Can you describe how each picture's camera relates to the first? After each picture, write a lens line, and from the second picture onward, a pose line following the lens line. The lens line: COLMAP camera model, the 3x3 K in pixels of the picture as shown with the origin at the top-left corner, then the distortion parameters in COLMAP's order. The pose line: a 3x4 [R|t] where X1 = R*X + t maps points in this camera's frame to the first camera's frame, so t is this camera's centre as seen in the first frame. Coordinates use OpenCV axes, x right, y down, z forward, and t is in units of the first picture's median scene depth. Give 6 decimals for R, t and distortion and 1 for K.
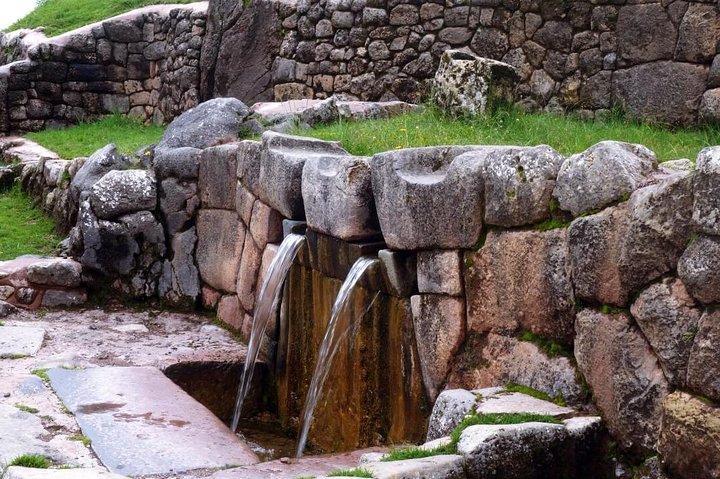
lens RADIAL K [[1045.0, 0, 358.9], [0, 1045.0, 238.6], [0, 0, 1]] dist [0.055785, 0.000000]
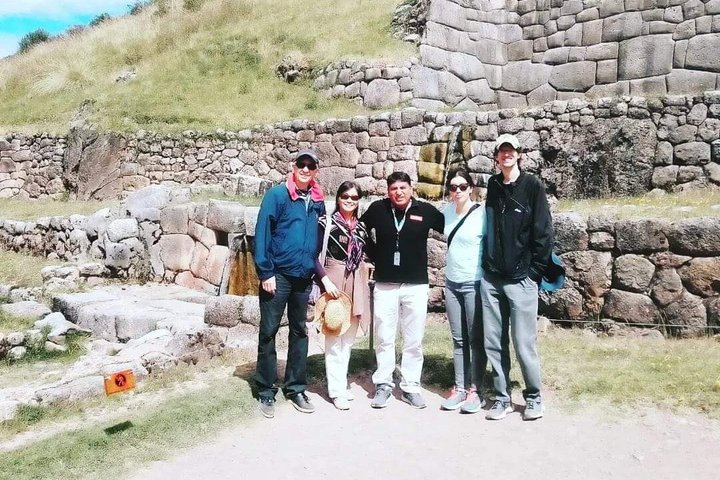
lens RADIAL K [[704.1, 0, 361.1], [0, 704.1, 206.8], [0, 0, 1]] dist [-0.068368, 0.000000]
pose [[0.903492, -0.023002, 0.427987, -0.406751], [0.062151, 0.995036, -0.077723, 0.053515], [-0.424075, 0.096822, 0.900436, -0.520799]]
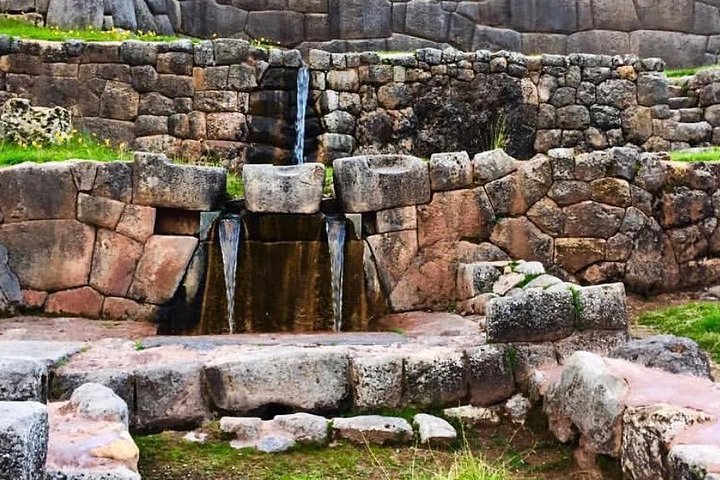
lens RADIAL K [[829.5, 0, 375.0], [0, 829.5, 195.9], [0, 0, 1]] dist [0.115343, 0.000000]
pose [[0.314738, -0.026053, 0.948821, -0.869836], [0.121803, 0.992467, -0.013152, 0.003077], [-0.941331, 0.119709, 0.315541, 0.345015]]
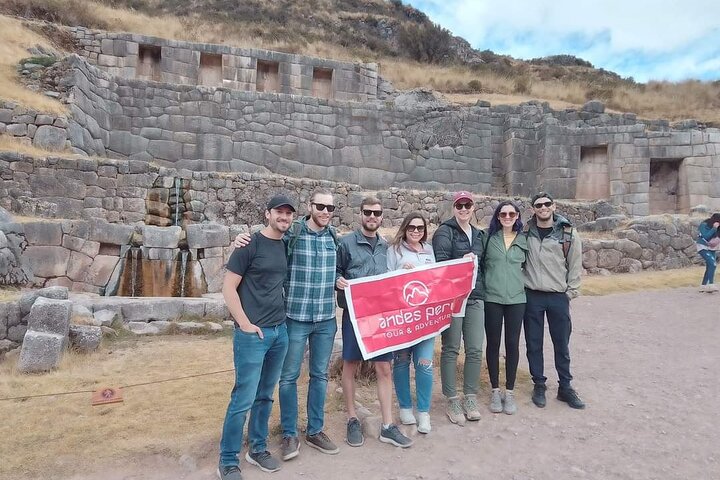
lens RADIAL K [[546.3, 0, 348.2], [0, 546.3, 239.9], [0, 0, 1]] dist [0.036336, -0.032222]
pose [[0.115595, 0.010570, 0.993240, -1.330216], [0.083626, 0.996290, -0.020335, 0.045681], [-0.989770, 0.085412, 0.114282, 0.113943]]
